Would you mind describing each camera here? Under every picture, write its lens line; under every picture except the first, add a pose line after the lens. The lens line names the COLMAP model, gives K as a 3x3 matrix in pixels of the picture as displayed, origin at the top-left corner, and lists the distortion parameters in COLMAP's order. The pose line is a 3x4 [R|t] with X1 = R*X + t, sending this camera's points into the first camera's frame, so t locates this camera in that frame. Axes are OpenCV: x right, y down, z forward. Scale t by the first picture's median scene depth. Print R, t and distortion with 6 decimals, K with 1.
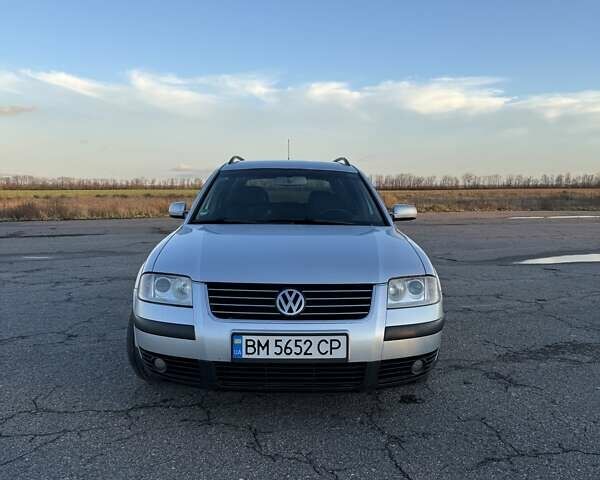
lens RADIAL K [[554.1, 0, 300.0], [0, 554.1, 240.0], [0, 0, 1]] dist [0.194375, -0.363312]
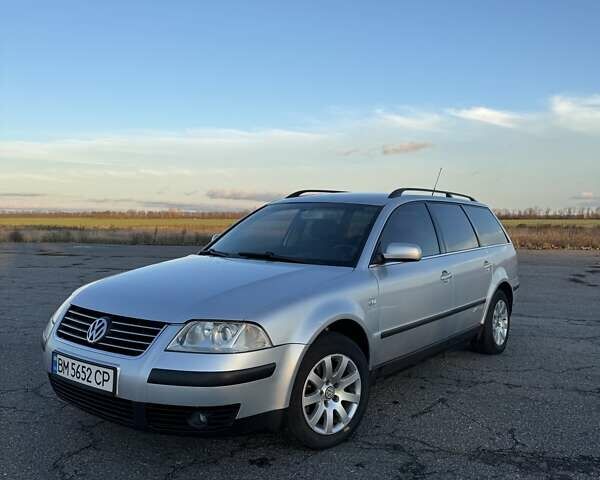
lens RADIAL K [[554.1, 0, 300.0], [0, 554.1, 240.0], [0, 0, 1]] dist [0.194375, -0.363312]
pose [[0.774042, 0.027794, -0.632524, 0.948552], [-0.061194, 0.997643, -0.031047, -0.049903], [0.630170, 0.062738, 0.773918, 0.390266]]
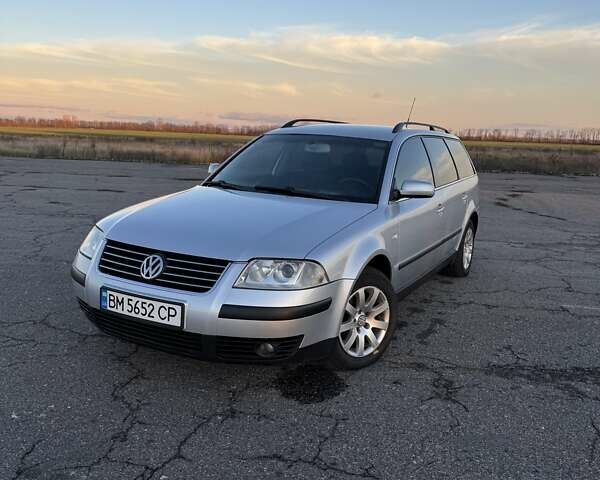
lens RADIAL K [[554.1, 0, 300.0], [0, 554.1, 240.0], [0, 0, 1]] dist [0.194375, -0.363312]
pose [[0.864943, 0.118886, -0.487585, 0.742093], [-0.076767, 0.991445, 0.105560, -0.075334], [0.495963, -0.053873, 0.866671, 0.202006]]
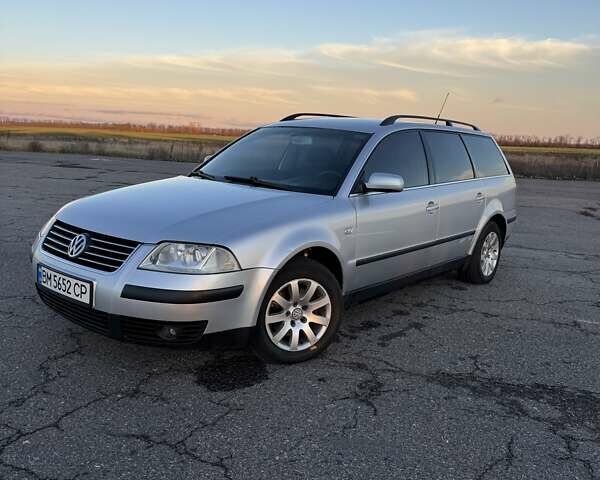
lens RADIAL K [[554.1, 0, 300.0], [0, 554.1, 240.0], [0, 0, 1]] dist [0.194375, -0.363312]
pose [[0.746791, 0.149473, -0.648045, 1.031012], [-0.100658, 0.988594, 0.112026, -0.070034], [0.657398, -0.018429, 0.753318, 0.434422]]
